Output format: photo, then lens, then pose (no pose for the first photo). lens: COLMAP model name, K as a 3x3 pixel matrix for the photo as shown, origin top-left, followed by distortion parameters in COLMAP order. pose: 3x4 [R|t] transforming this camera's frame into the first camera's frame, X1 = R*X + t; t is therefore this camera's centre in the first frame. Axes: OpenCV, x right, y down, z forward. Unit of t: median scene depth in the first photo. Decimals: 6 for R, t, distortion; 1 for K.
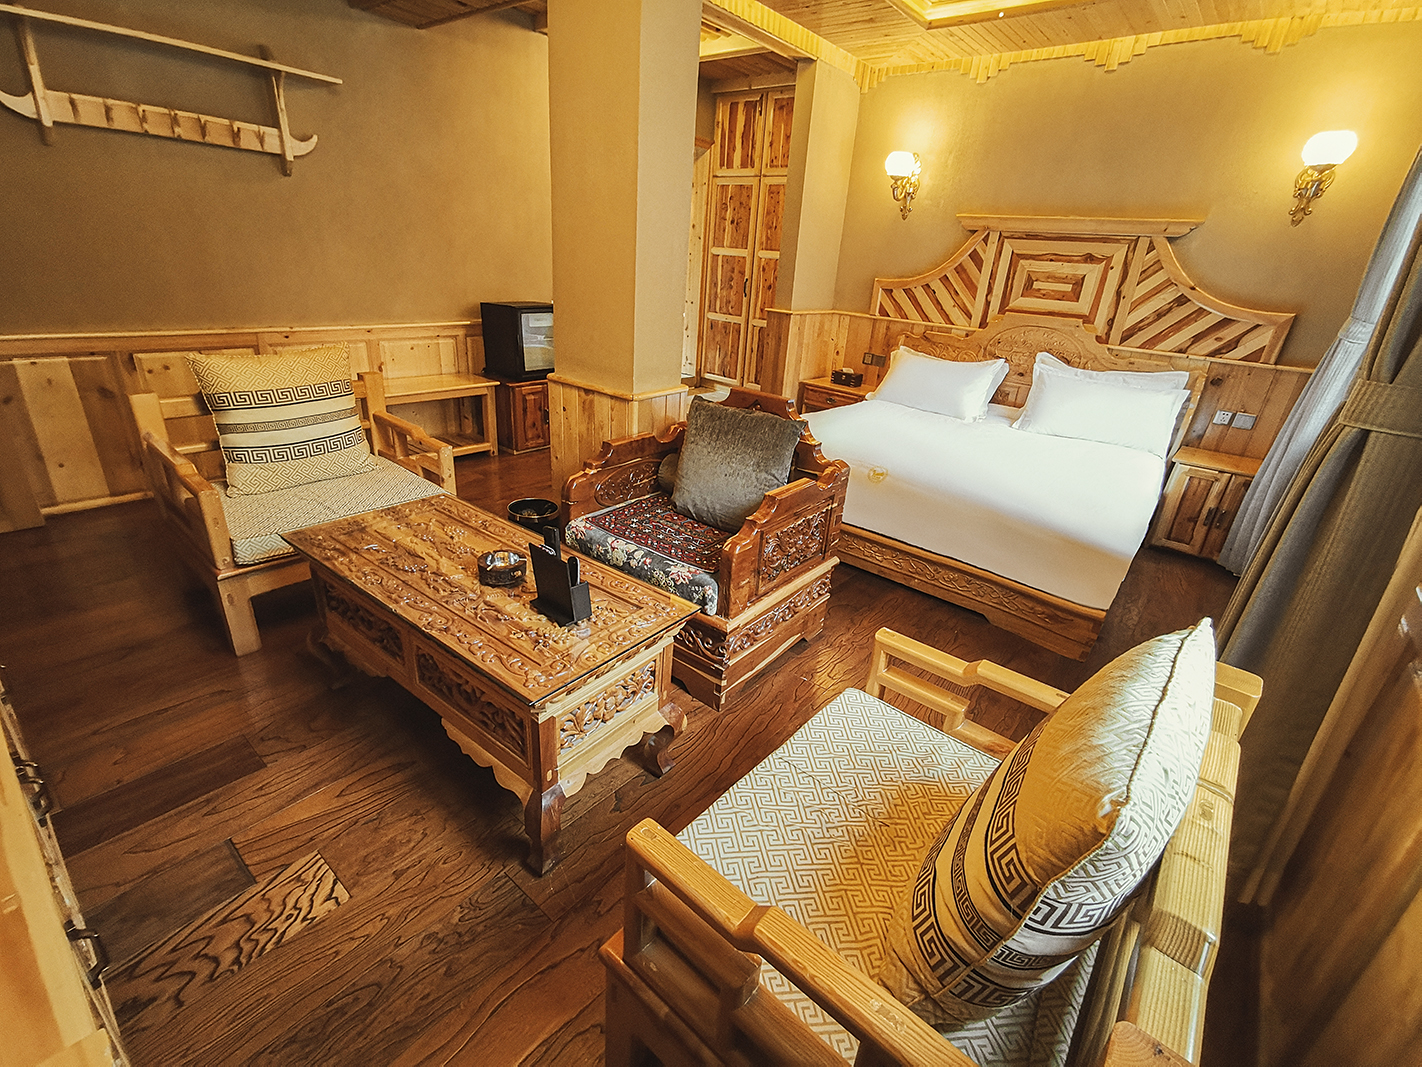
lens RADIAL K [[647.9, 0, 711.0], [0, 647.9, 533.5], [0, 0, 1]] dist [-0.019548, 0.000341]
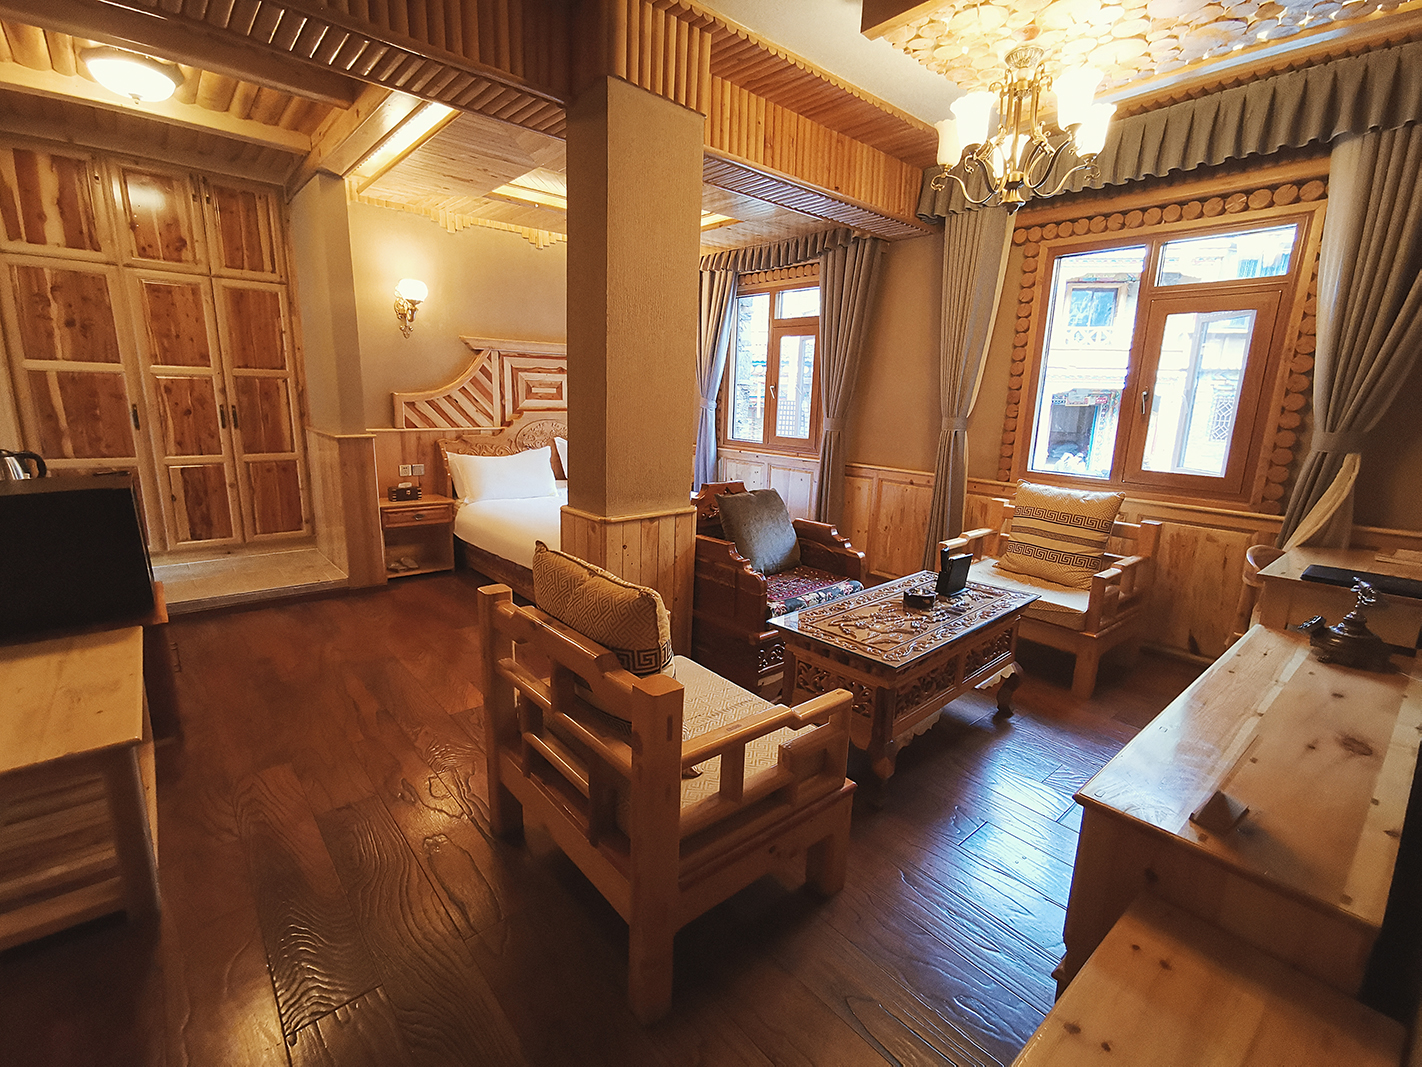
lens RADIAL K [[653.6, 0, 713.3], [0, 653.6, 522.3], [0, 0, 1]] dist [0.002153, 0.000975]
pose [[0.151240, -0.254903, 0.955066, -0.724195], [0.375170, 0.908689, 0.183115, -0.226285], [-0.914535, 0.330617, 0.233062, 0.401268]]
